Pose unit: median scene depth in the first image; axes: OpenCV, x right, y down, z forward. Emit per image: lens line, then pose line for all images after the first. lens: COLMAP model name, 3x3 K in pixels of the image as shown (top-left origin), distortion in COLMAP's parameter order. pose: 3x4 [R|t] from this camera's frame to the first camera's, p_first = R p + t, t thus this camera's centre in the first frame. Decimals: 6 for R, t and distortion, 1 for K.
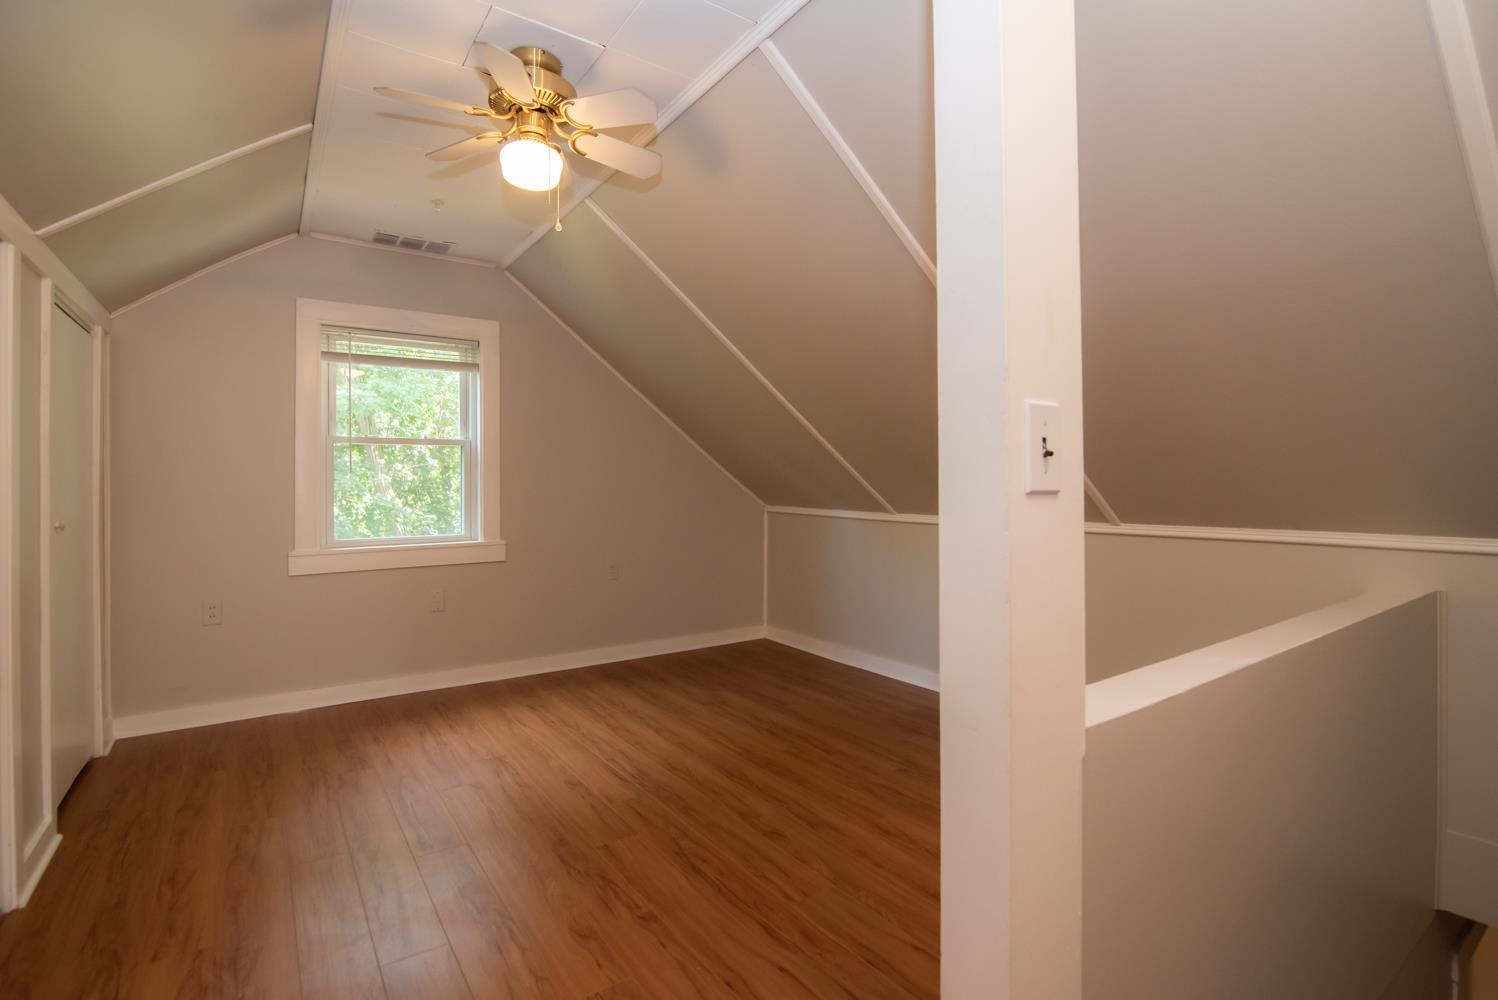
lens RADIAL K [[714.0, 0, 723.5], [0, 714.0, 492.2], [0, 0, 1]] dist [-0.015707, -0.000728]
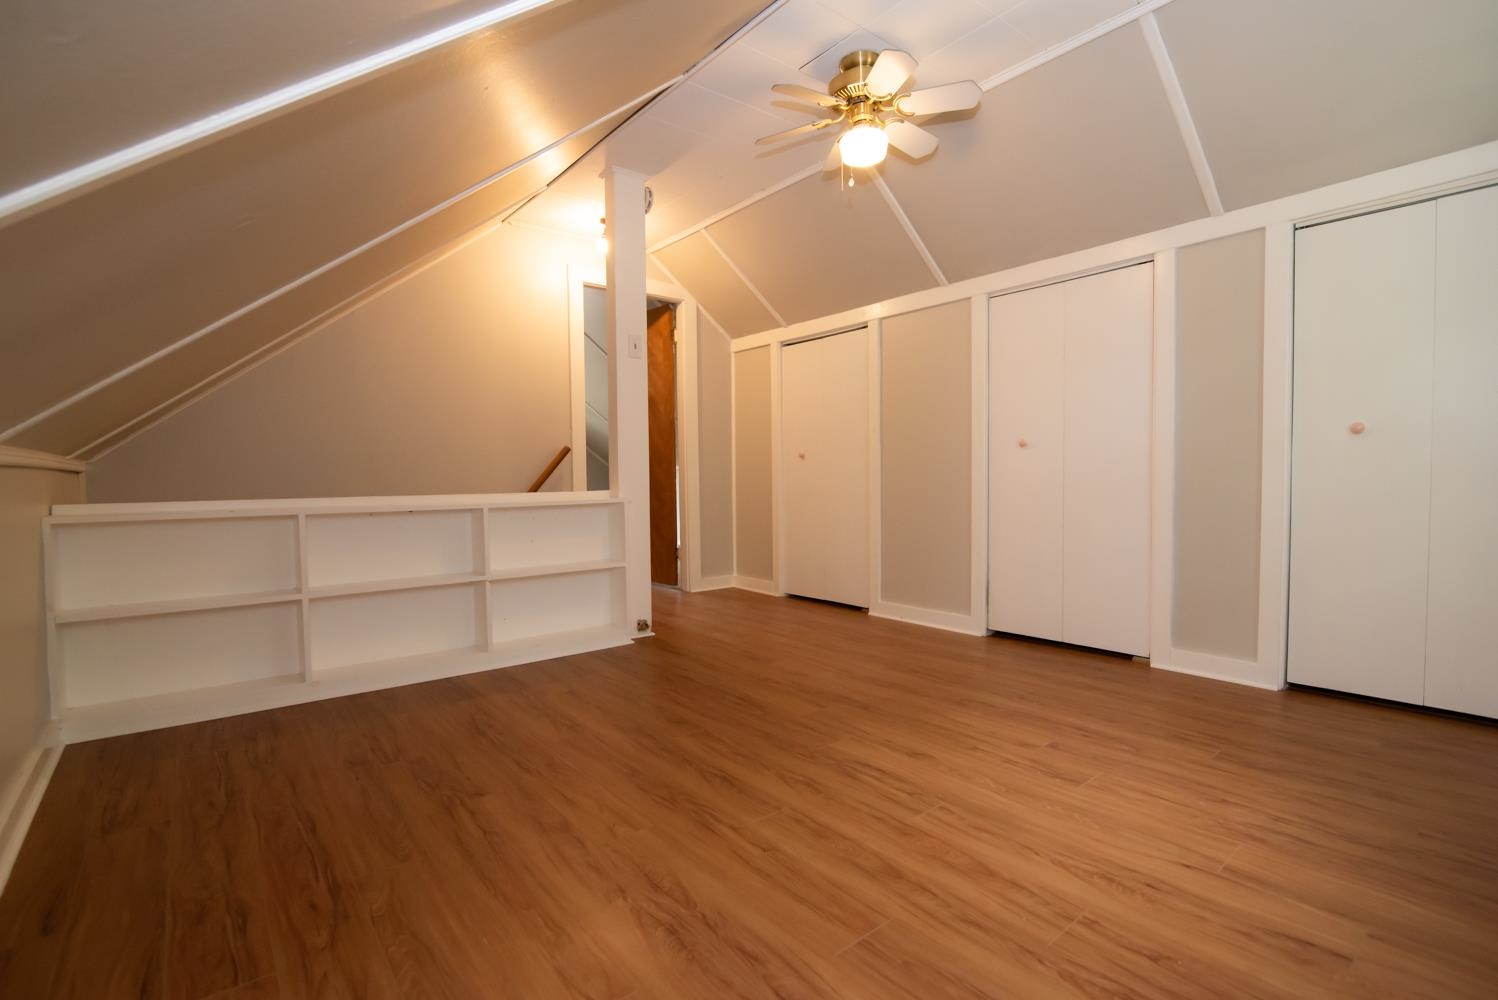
lens RADIAL K [[714.0, 0, 723.5], [0, 714.0, 492.2], [0, 0, 1]] dist [-0.015707, -0.000728]
pose [[-0.997933, 0.018365, -0.061589, 0.051391], [0.016067, 0.999164, 0.037600, 0.074479], [0.062228, 0.036533, -0.997393, 1.679075]]
